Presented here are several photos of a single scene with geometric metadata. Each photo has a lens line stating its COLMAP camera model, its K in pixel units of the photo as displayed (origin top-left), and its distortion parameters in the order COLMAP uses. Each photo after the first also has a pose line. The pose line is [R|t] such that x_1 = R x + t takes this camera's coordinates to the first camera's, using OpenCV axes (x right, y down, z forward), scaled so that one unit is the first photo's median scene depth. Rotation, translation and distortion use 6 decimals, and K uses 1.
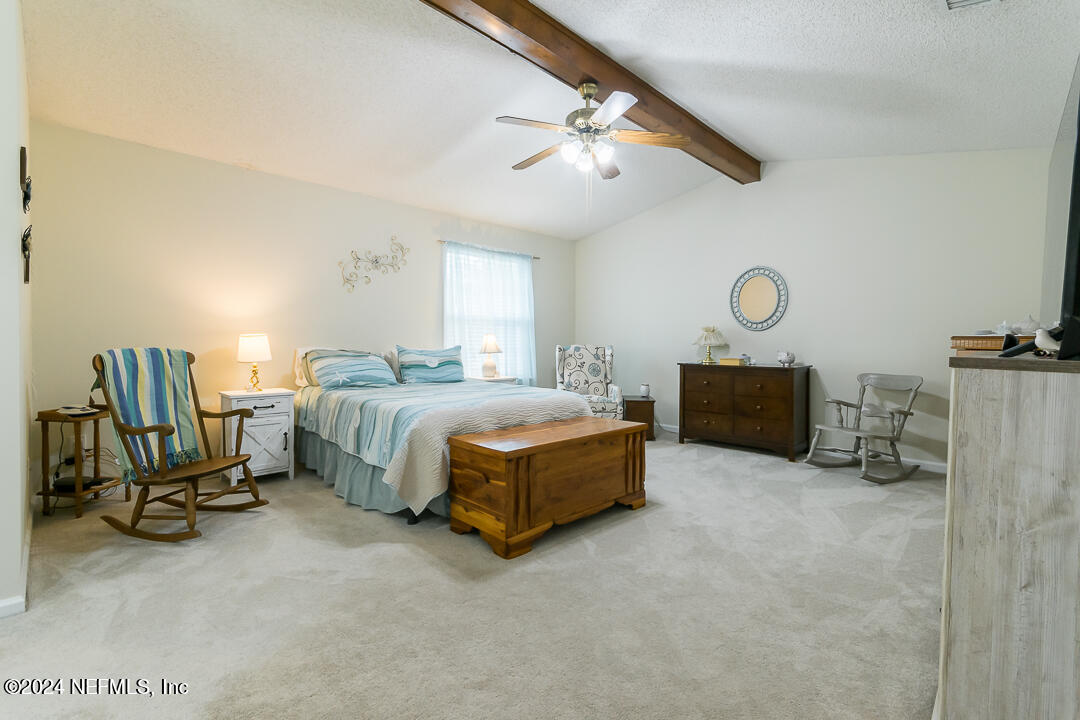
lens RADIAL K [[473.0, 0, 528.4], [0, 473.0, 360.5], [0, 0, 1]] dist [0.003085, 0.000091]
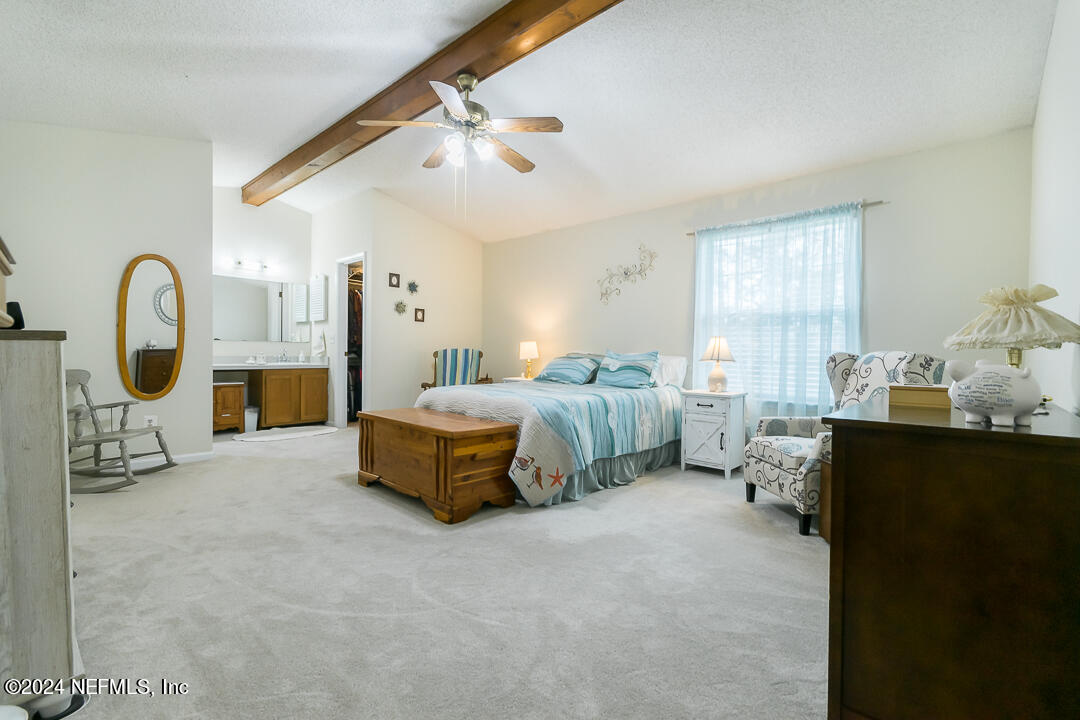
lens RADIAL K [[473.0, 0, 528.4], [0, 473.0, 360.5], [0, 0, 1]] dist [0.003085, 0.000091]
pose [[0.063644, 0.016826, -0.997831, 0.781170], [-0.055711, 0.998359, 0.013281, -0.011210], [0.996416, 0.054745, 0.064477, 0.746342]]
